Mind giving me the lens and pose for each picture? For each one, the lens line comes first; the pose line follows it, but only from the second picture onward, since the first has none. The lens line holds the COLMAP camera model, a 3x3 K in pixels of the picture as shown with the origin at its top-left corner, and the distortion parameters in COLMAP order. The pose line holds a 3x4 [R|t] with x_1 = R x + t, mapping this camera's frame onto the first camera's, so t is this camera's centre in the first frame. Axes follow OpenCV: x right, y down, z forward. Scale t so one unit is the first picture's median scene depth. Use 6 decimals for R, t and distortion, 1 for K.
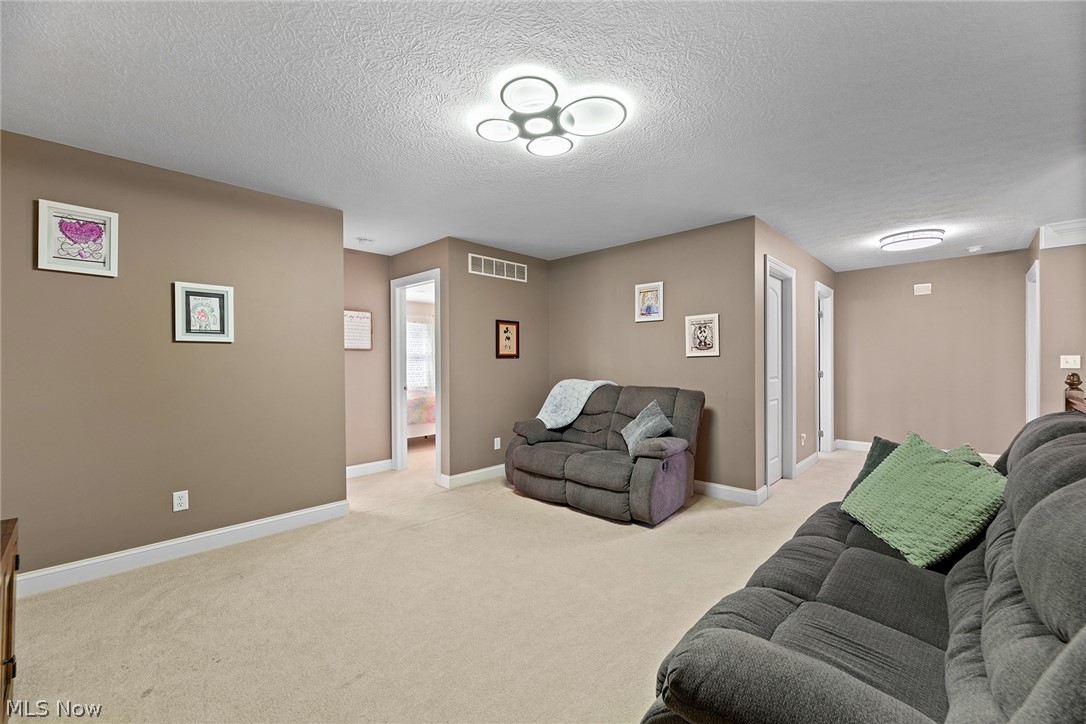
lens RADIAL K [[446.0, 0, 550.4], [0, 446.0, 358.9], [0, 0, 1]] dist [-0.000617, 0.000016]
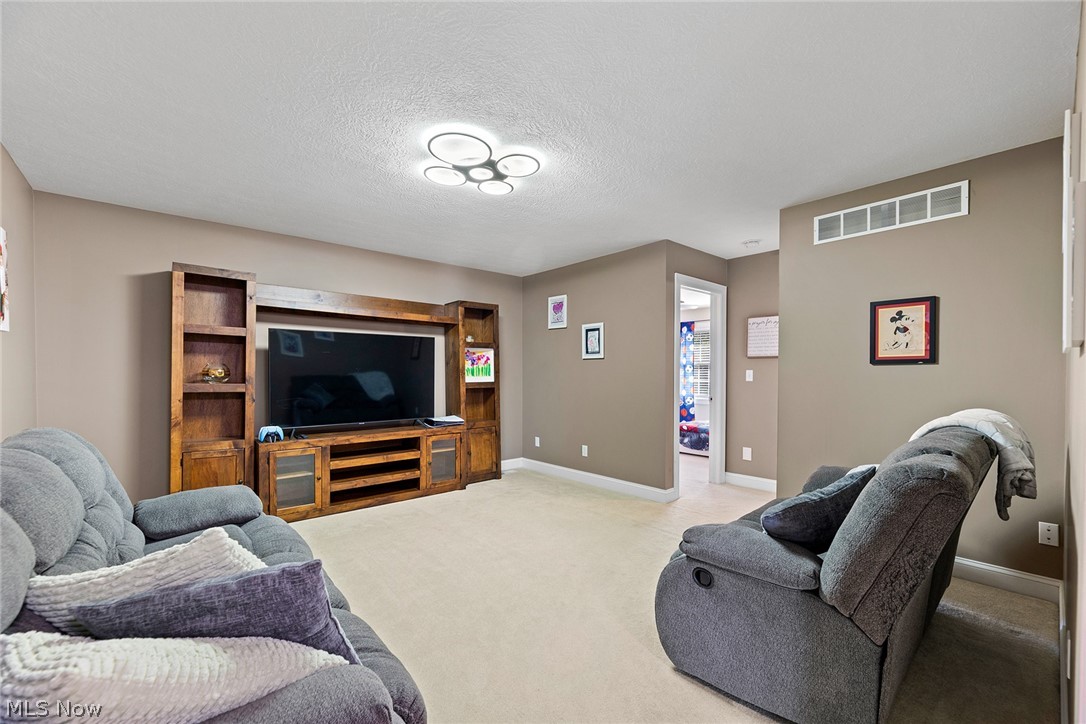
lens RADIAL K [[446.0, 0, 544.5], [0, 446.0, 377.6], [0, 0, 1]] dist [-0.000617, 0.000016]
pose [[-0.105090, 0.014913, -0.994351, 0.571140], [0.007604, 0.999870, 0.014192, 0.004747], [0.994434, -0.006070, -0.105190, 0.645144]]
